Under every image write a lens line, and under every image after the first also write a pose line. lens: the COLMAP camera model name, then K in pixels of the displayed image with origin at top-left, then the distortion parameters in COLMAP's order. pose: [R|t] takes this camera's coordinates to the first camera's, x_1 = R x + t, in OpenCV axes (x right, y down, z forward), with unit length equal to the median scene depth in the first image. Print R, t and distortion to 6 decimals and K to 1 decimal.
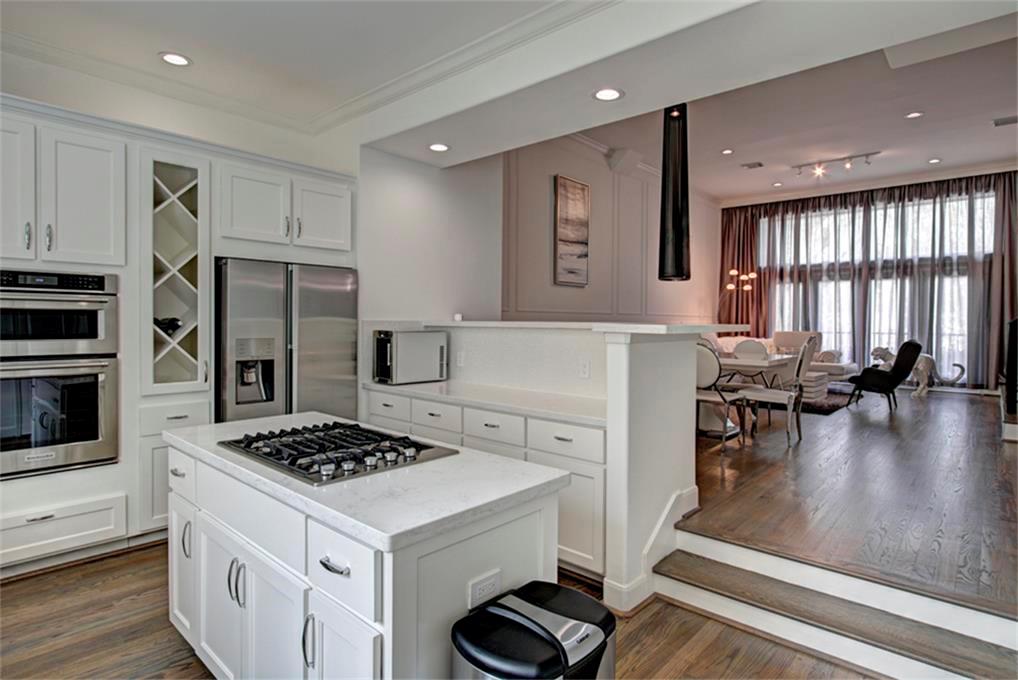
lens RADIAL K [[546.7, 0, 525.5], [0, 546.7, 329.0], [0, 0, 1]] dist [0.002822, 0.001971]
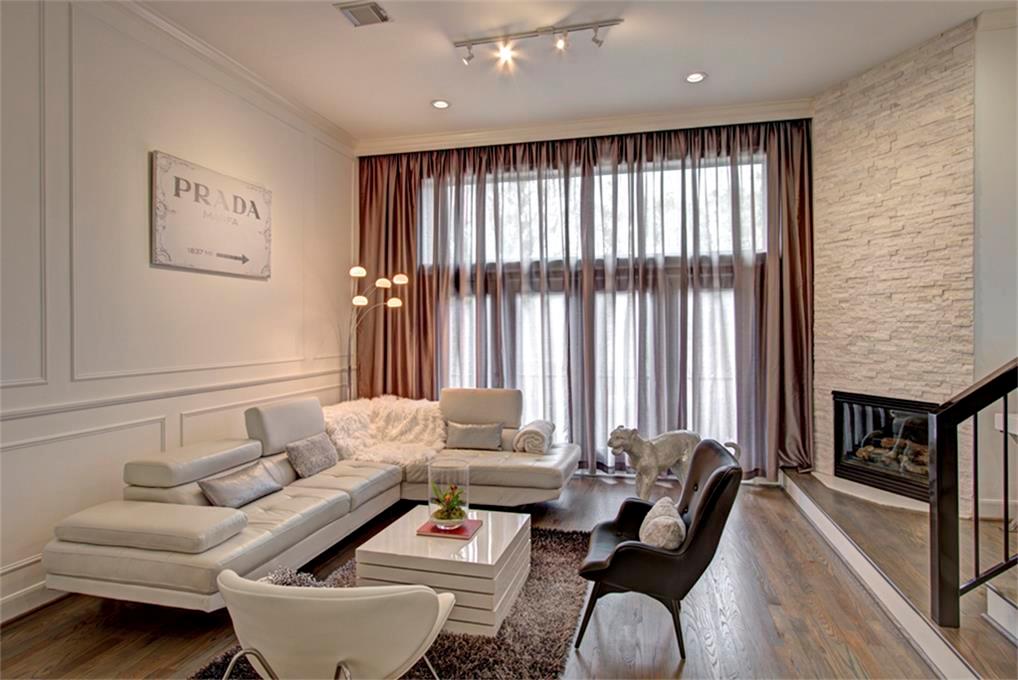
lens RADIAL K [[546.7, 0, 525.5], [0, 546.7, 329.0], [0, 0, 1]] dist [0.002822, 0.001971]
pose [[0.885811, -0.011105, 0.463913, 0.300276], [0.018400, 0.999768, -0.011202, -0.046775], [-0.463681, 0.018459, 0.885810, 0.528559]]
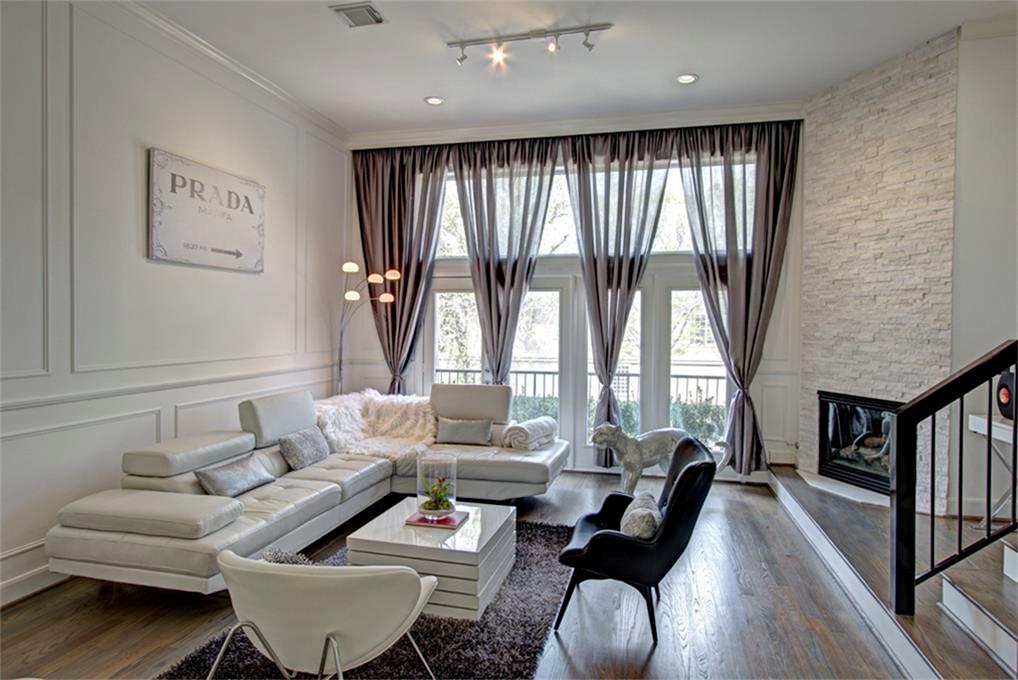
lens RADIAL K [[568.0, 0, 524.8], [0, 568.0, 328.1], [0, 0, 1]] dist [-0.009574, 0.019895]
pose [[0.884059, -0.005313, 0.467346, 0.294693], [0.006587, 0.999978, -0.001093, -0.049885], [-0.467330, 0.004044, 0.884074, 0.504815]]
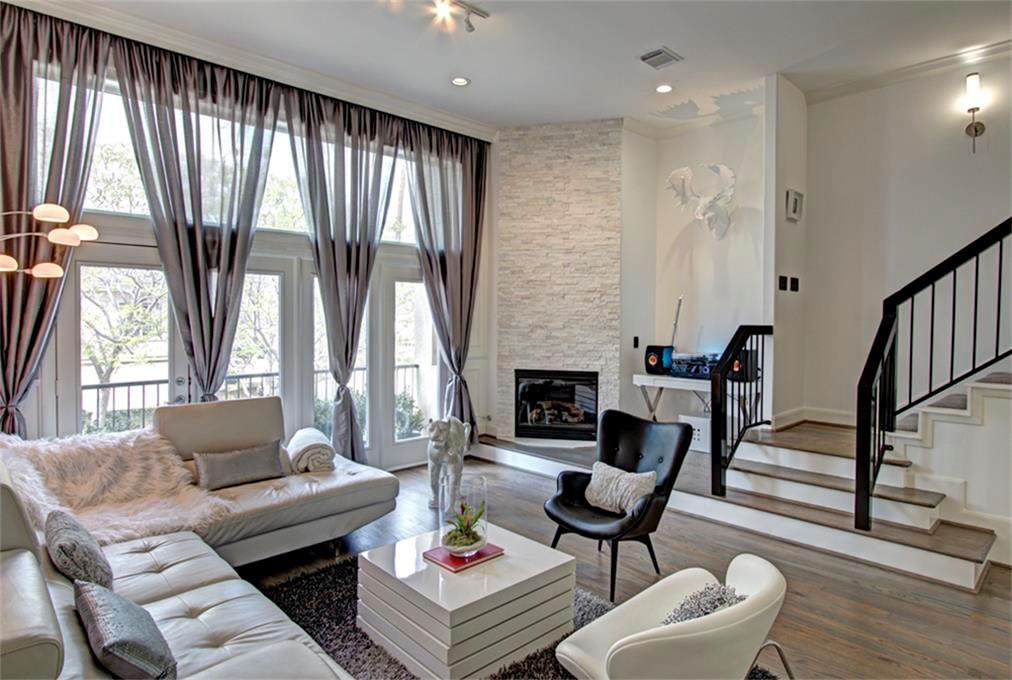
lens RADIAL K [[564.6, 0, 521.7], [0, 564.6, 328.1], [0, 0, 1]] dist [-0.009574, 0.019895]
pose [[0.098044, -0.028032, 0.994787, 0.138803], [0.008450, 0.999591, 0.027335, -0.055435], [-0.995146, 0.005726, 0.098241, 0.772608]]
